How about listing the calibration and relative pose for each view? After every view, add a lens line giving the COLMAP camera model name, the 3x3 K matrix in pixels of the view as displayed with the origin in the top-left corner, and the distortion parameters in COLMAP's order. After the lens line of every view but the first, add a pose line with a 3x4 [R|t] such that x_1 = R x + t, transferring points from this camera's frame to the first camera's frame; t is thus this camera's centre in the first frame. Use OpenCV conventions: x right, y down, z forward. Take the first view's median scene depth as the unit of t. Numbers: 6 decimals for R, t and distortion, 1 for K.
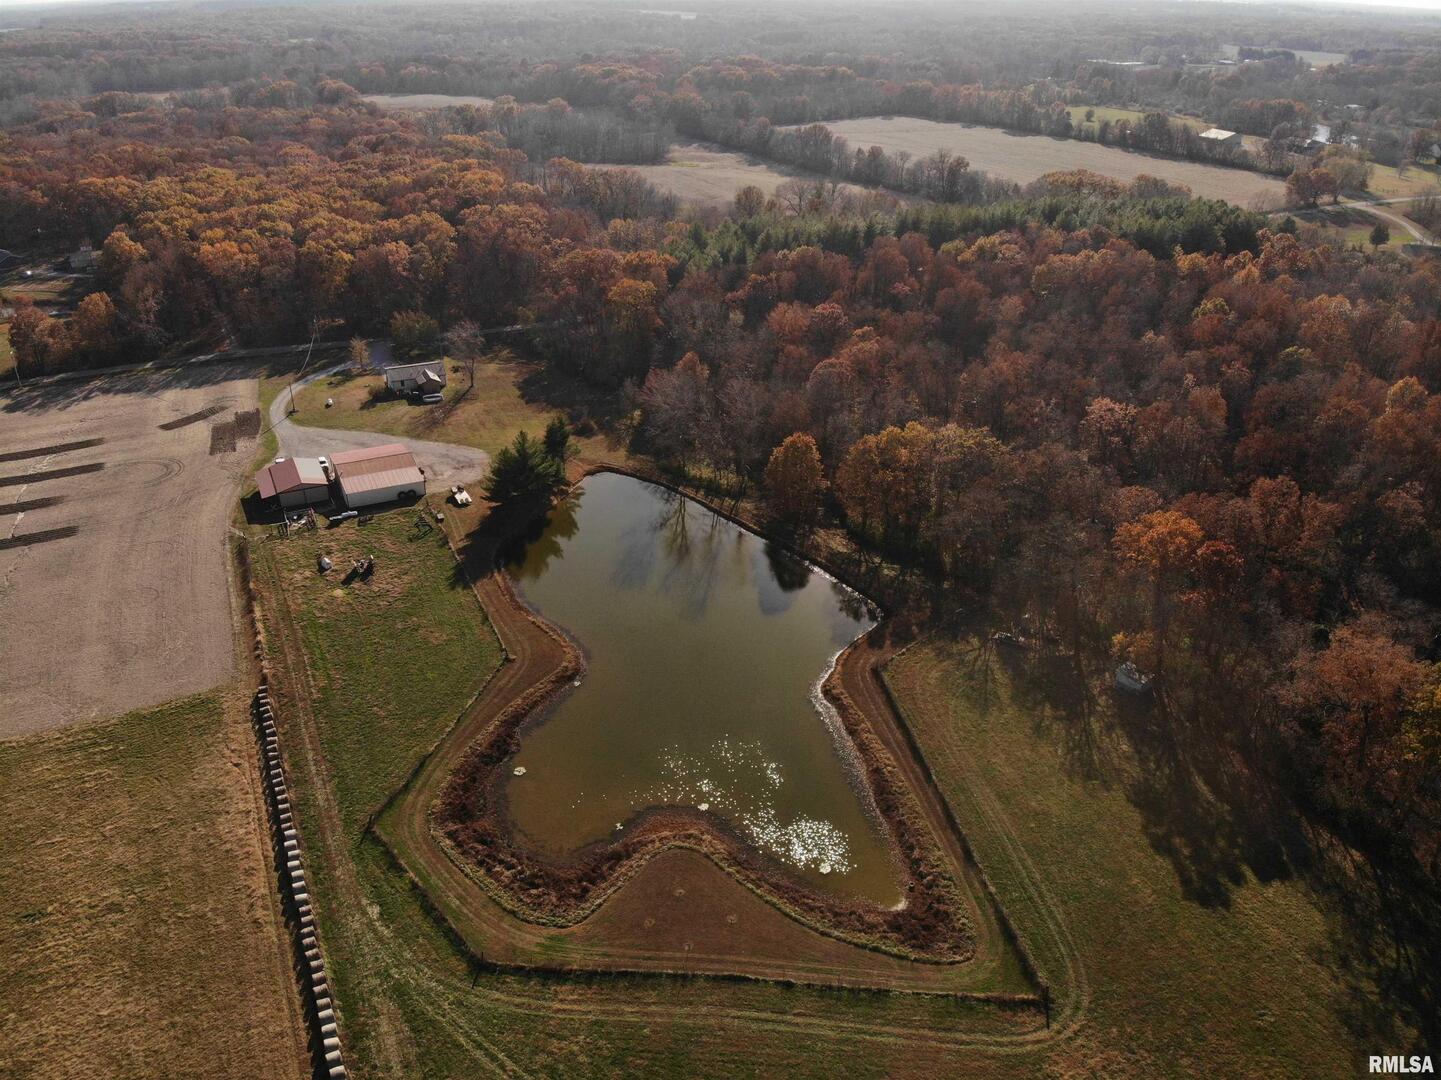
lens RADIAL K [[1051.3, 0, 709.9], [0, 1051.3, 557.5], [0, 0, 1]] dist [0.052188, -0.162866]
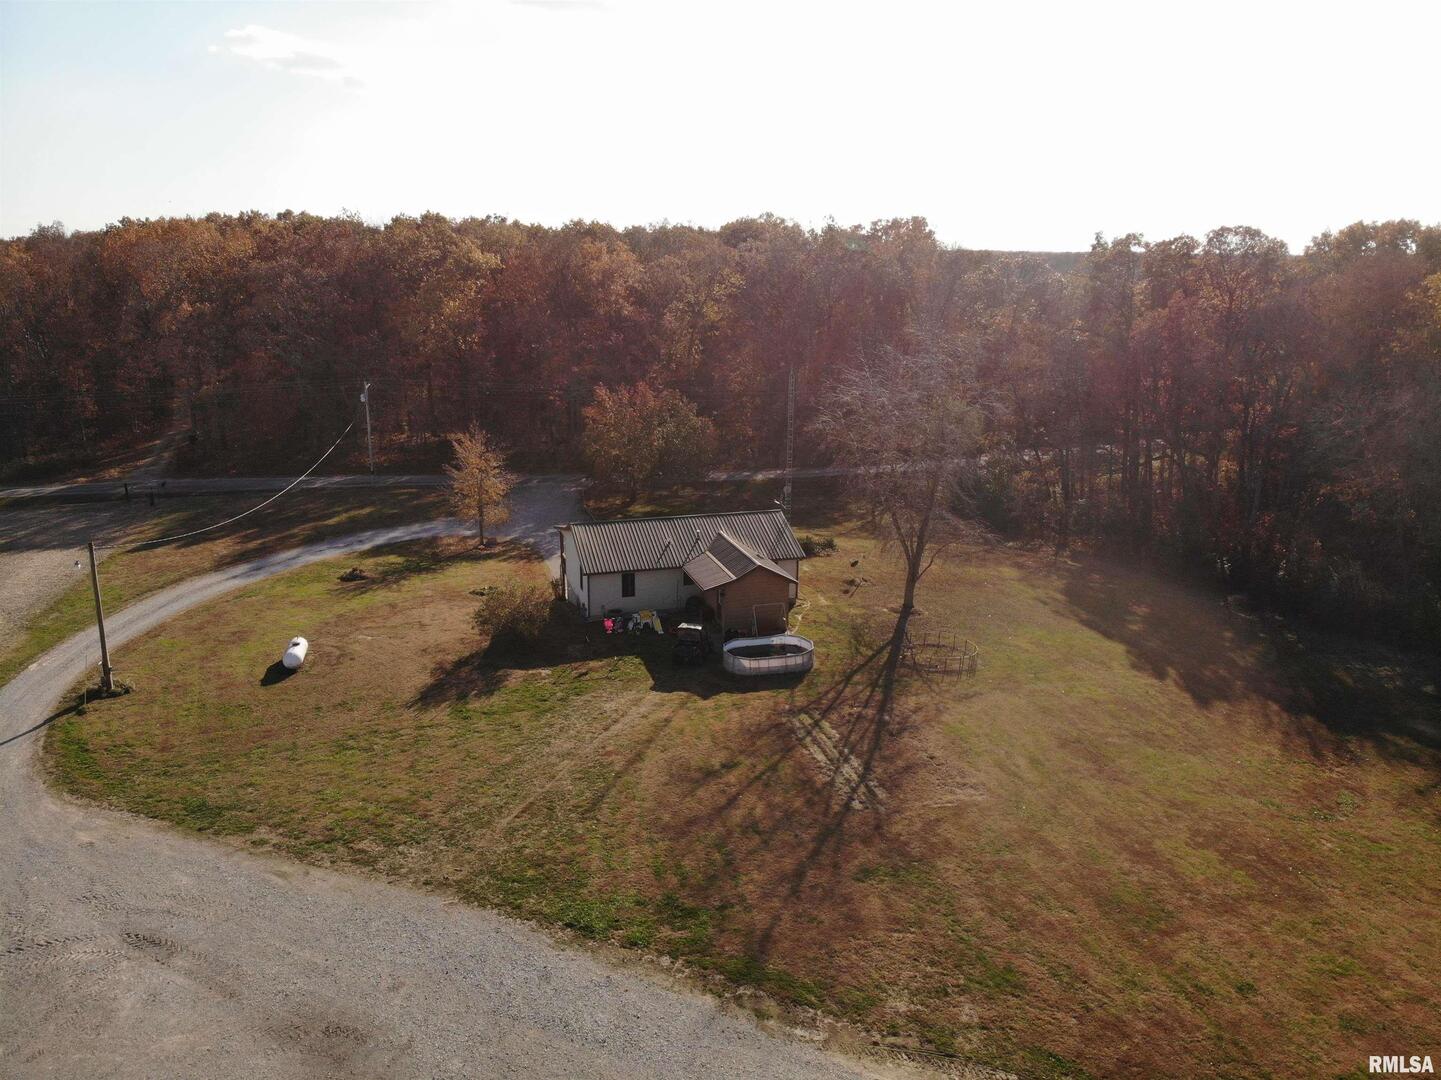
lens RADIAL K [[1051.3, 0, 751.5], [0, 1051.3, 523.3], [0, 0, 1]] dist [0.052188, -0.162866]
pose [[0.994612, 0.033441, -0.098126, -0.277990], [-0.057200, 0.966446, -0.250422, -0.139373], [0.086459, 0.254685, 0.963151, 0.893588]]
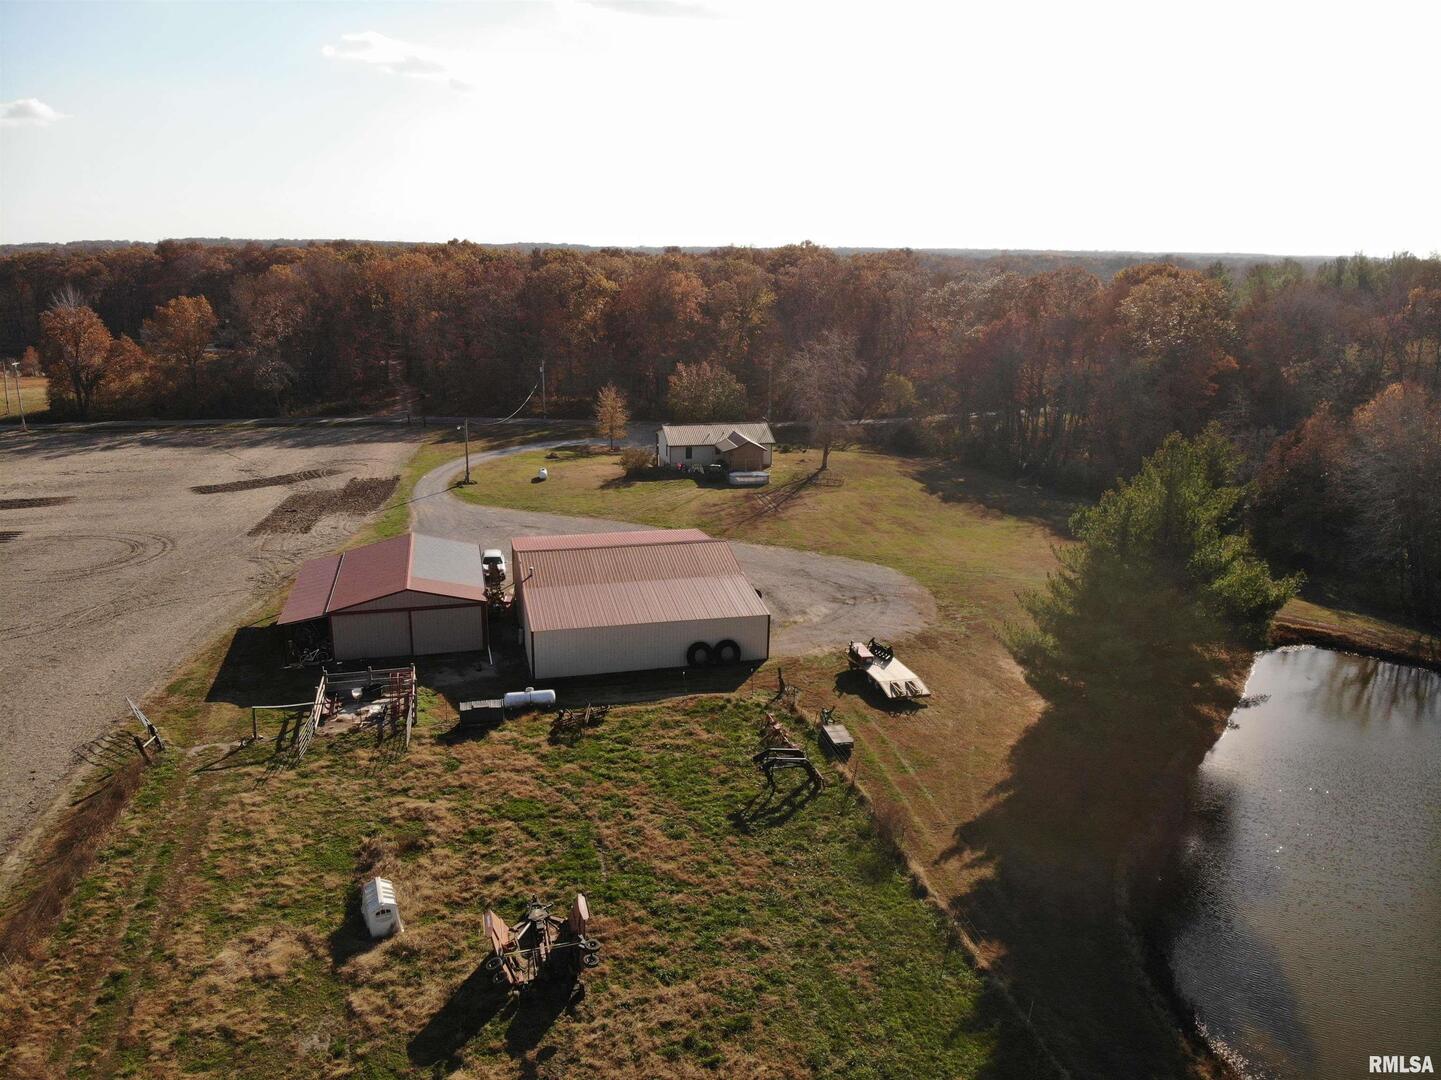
lens RADIAL K [[1051.3, 0, 716.7], [0, 1051.3, 553.4], [0, 0, 1]] dist [0.052188, -0.162866]
pose [[0.978053, 0.064434, -0.198141, -0.206718], [-0.107320, 0.970917, -0.214014, -0.020232], [0.178589, 0.230581, 0.956524, 0.633182]]
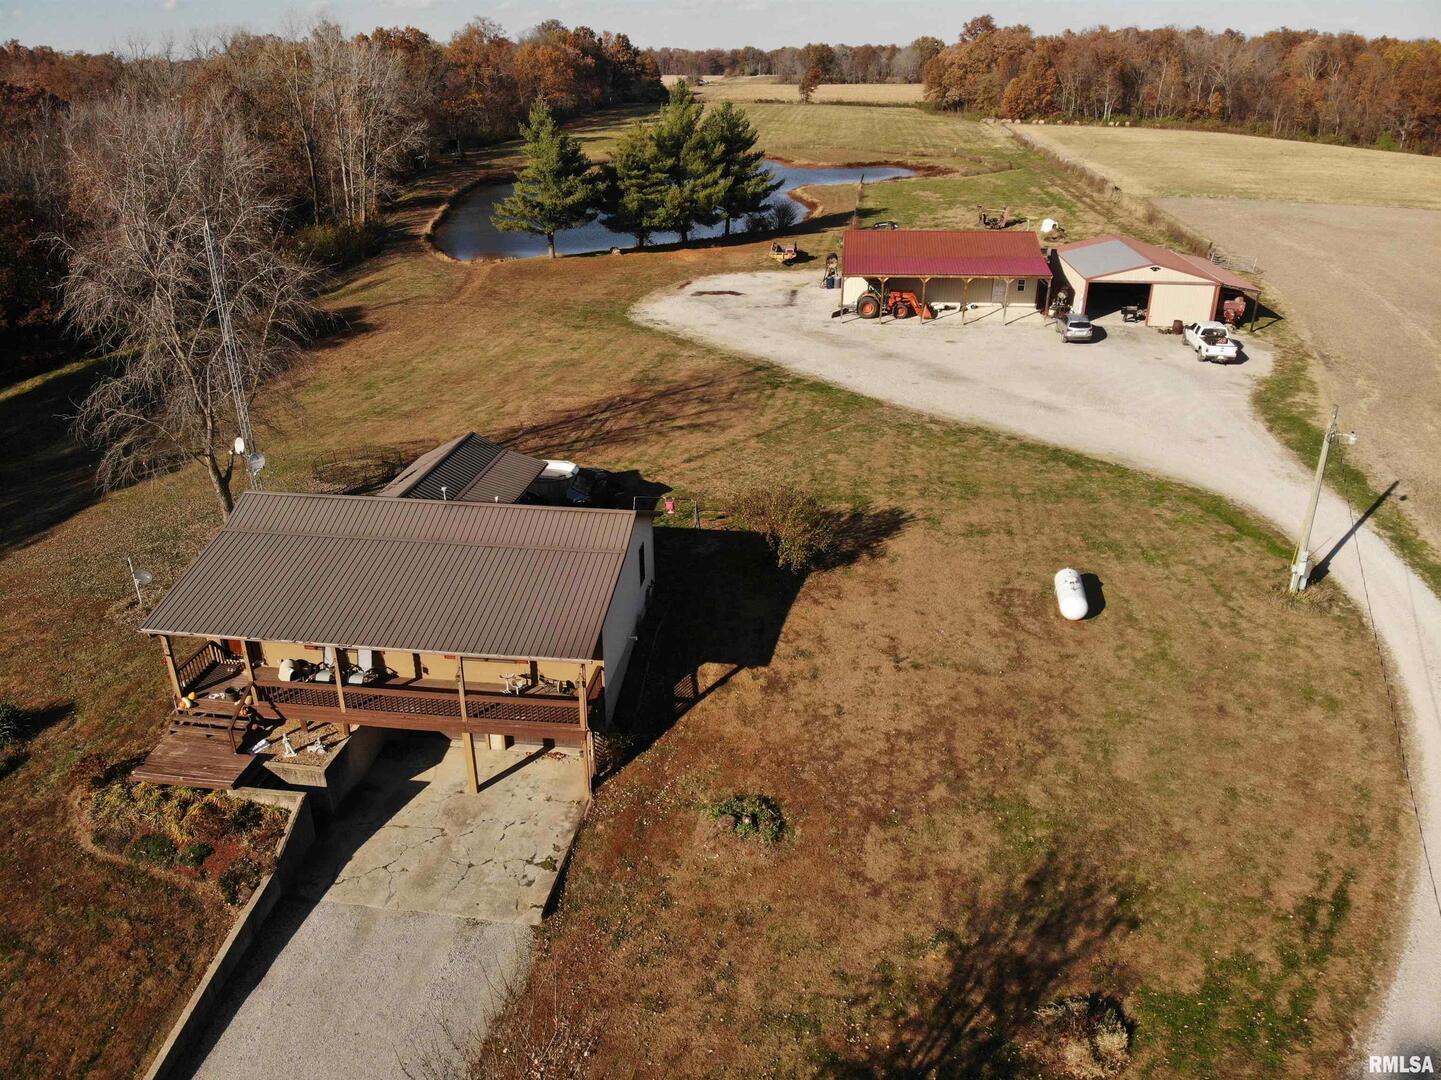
lens RADIAL K [[1051.3, 0, 698.8], [0, 1051.3, 536.7], [0, 0, 1]] dist [0.052188, -0.162866]
pose [[-0.834750, -0.212630, 0.507918, -0.435578], [0.280485, 0.629586, 0.724534, -0.307663], [-0.473836, 0.747268, -0.465908, 1.218636]]
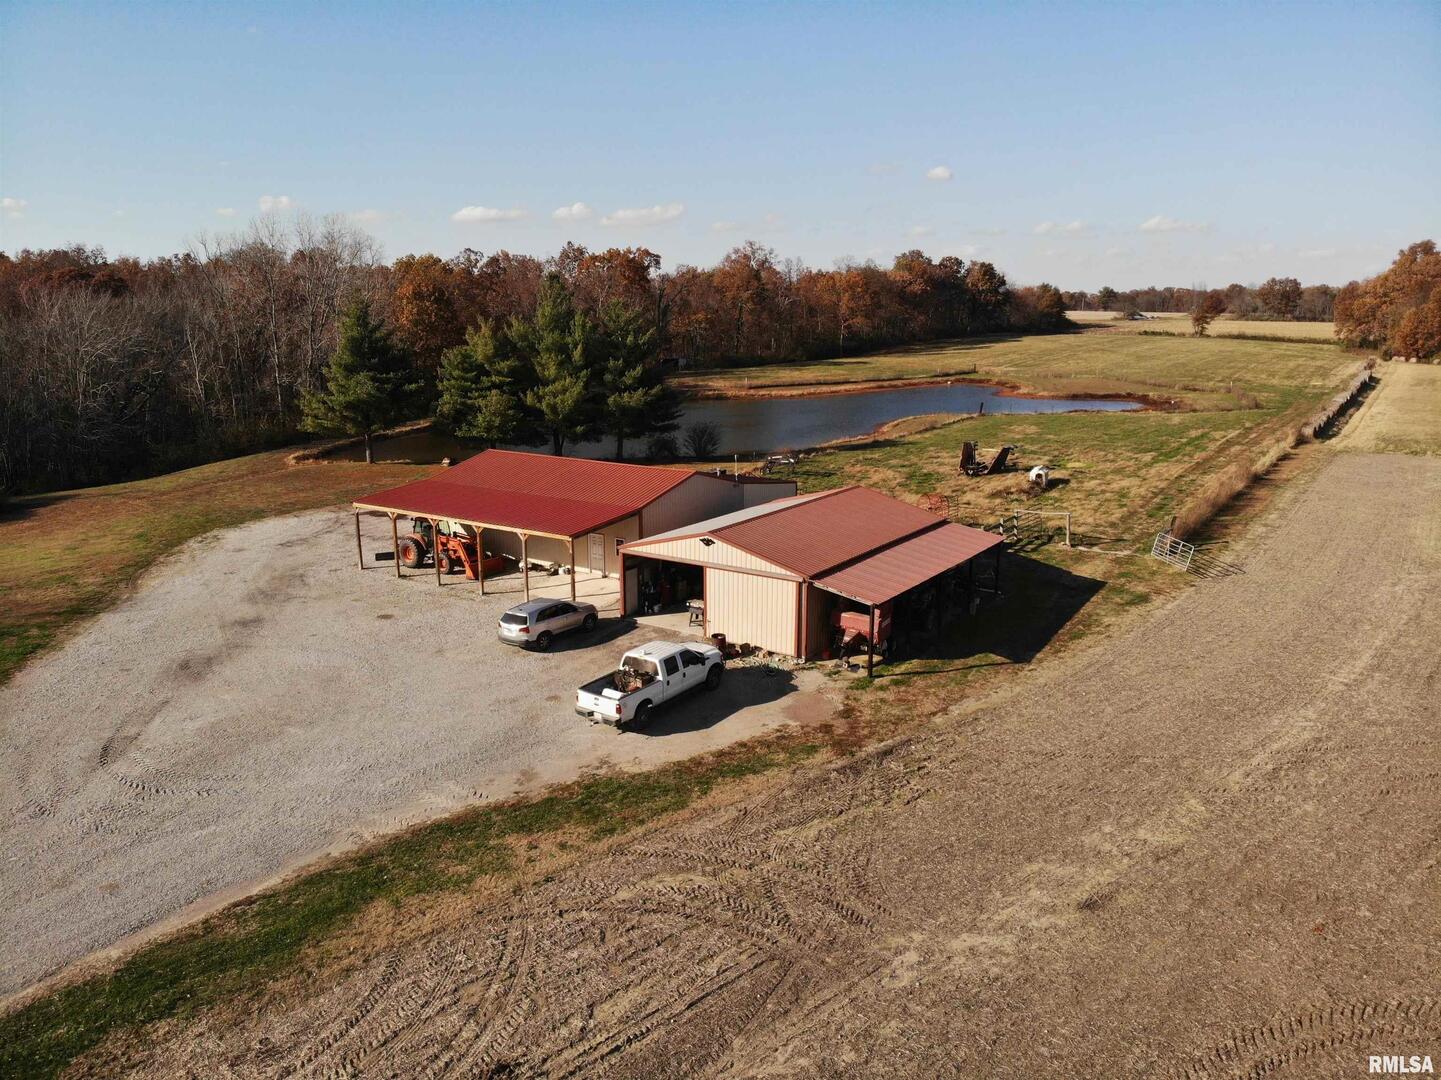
lens RADIAL K [[1051.3, 0, 731.0], [0, 1051.3, 537.5], [0, 0, 1]] dist [0.052188, -0.162866]
pose [[-0.511088, -0.178599, 0.840768, -0.528024], [0.420361, 0.801275, 0.425740, -0.164768], [-0.749723, 0.571017, -0.334446, 1.000318]]
